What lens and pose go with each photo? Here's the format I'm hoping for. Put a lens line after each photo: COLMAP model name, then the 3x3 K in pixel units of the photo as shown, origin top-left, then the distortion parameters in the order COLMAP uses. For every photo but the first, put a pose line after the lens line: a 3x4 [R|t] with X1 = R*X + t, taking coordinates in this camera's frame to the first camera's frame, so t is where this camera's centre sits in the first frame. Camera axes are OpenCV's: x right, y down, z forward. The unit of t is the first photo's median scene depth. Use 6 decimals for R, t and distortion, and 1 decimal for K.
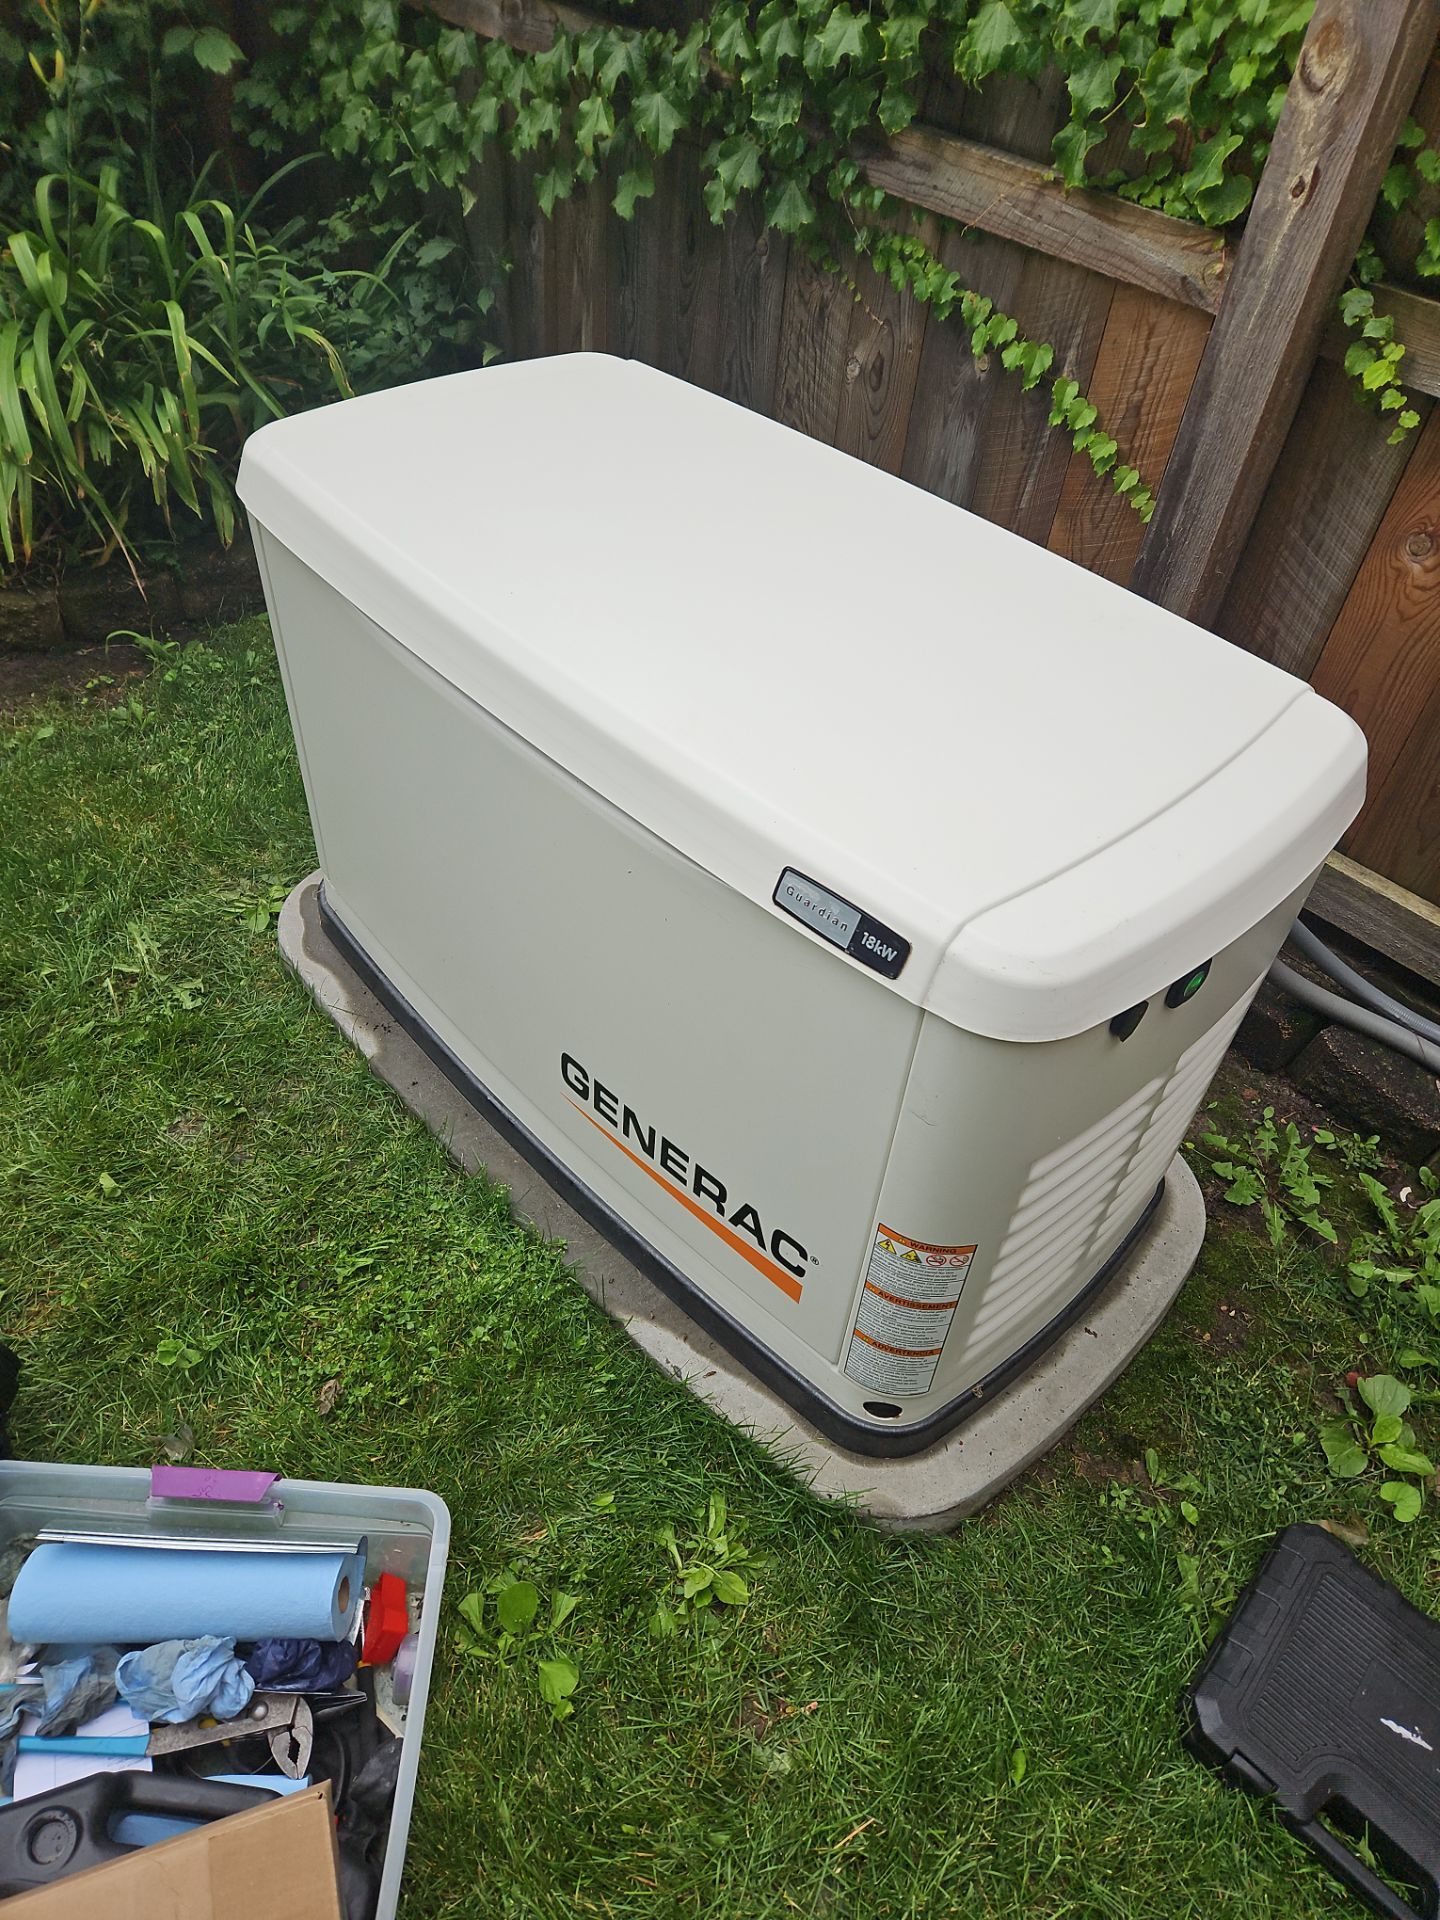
lens RADIAL K [[1356.5, 0, 709.8], [0, 1356.5, 958.1], [0, 0, 1]] dist [0.057284, -0.038932]
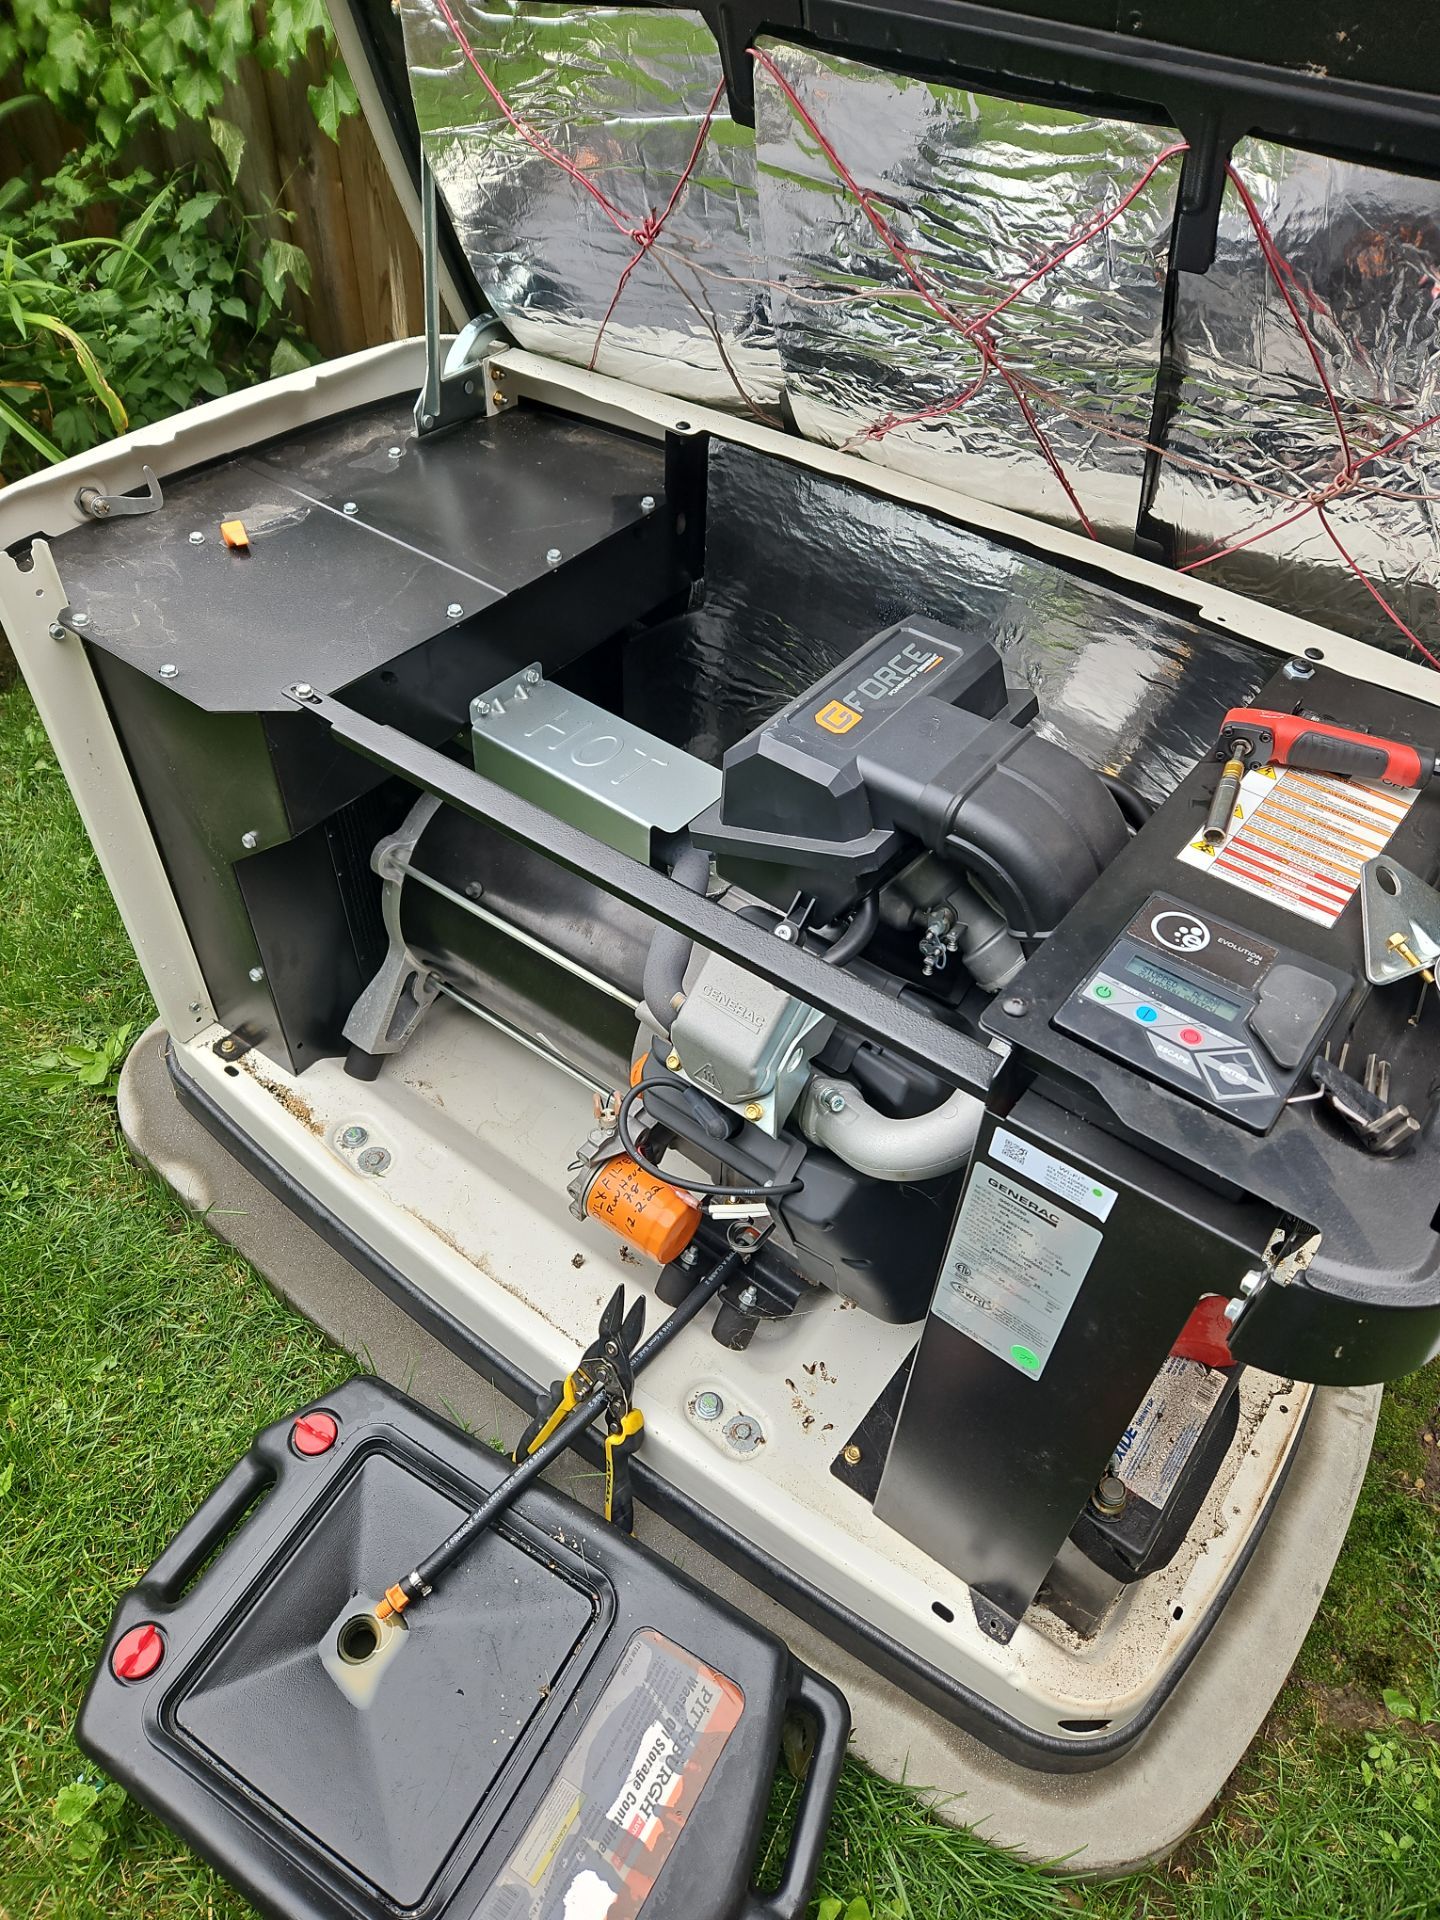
lens RADIAL K [[1356.5, 0, 727.2], [0, 1356.5, 969.0], [0, 0, 1]] dist [0.057284, -0.038932]
pose [[0.984953, -0.148878, 0.087761, -0.044568], [0.145494, 0.988389, 0.043808, -0.088763], [-0.093264, -0.030380, 0.995178, 0.219658]]
